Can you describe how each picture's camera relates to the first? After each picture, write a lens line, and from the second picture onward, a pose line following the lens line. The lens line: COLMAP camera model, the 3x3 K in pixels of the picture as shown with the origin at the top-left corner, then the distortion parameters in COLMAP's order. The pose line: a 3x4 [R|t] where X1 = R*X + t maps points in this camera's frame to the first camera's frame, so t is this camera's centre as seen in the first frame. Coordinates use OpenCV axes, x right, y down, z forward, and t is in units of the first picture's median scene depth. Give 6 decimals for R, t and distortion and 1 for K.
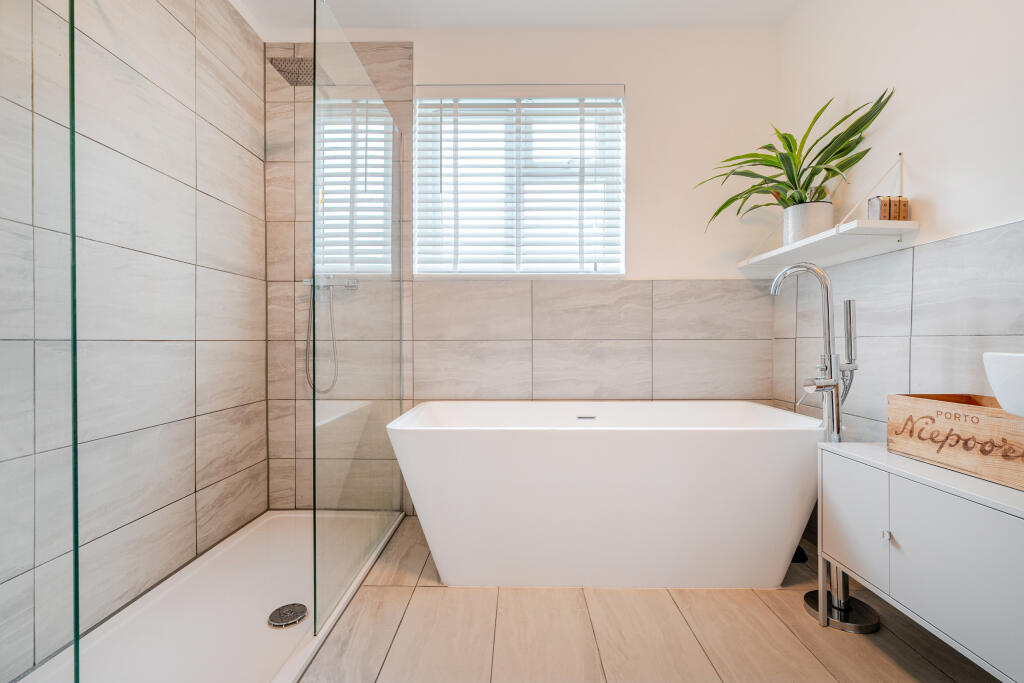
lens RADIAL K [[451.4, 0, 514.2], [0, 451.4, 344.6], [0, 0, 1]] dist [-0.001195, -0.000018]
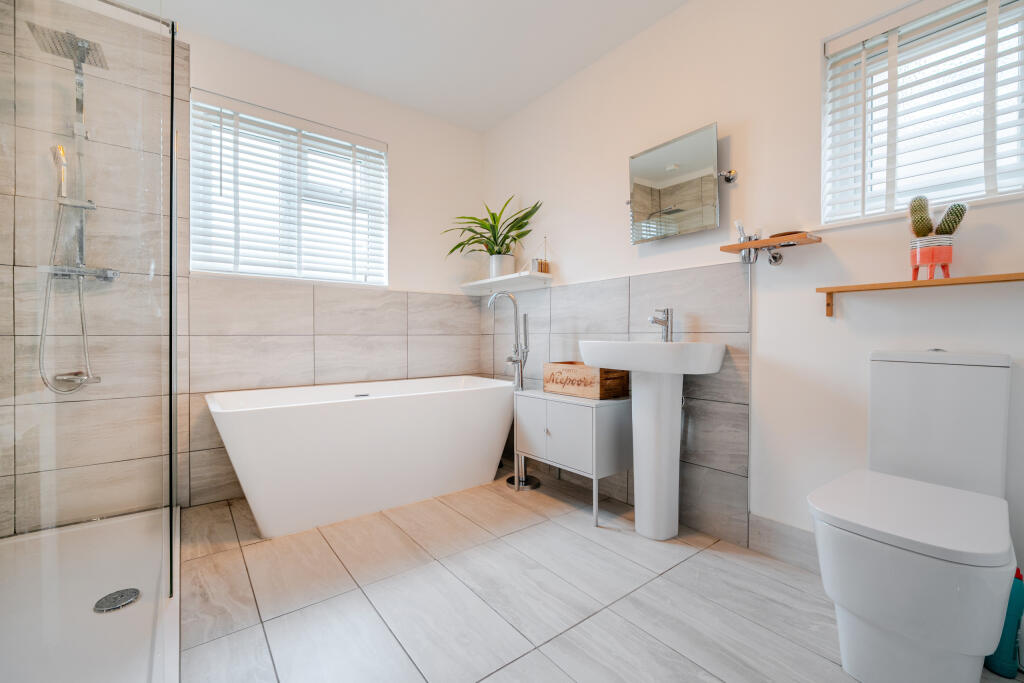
lens RADIAL K [[451.4, 0, 514.2], [0, 451.4, 344.6], [0, 0, 1]] dist [-0.001195, -0.000018]
pose [[0.769826, -0.010993, 0.638160, -0.382807], [0.005882, 0.999931, 0.010129, 0.007103], [-0.638227, -0.004044, 0.769837, -0.316886]]
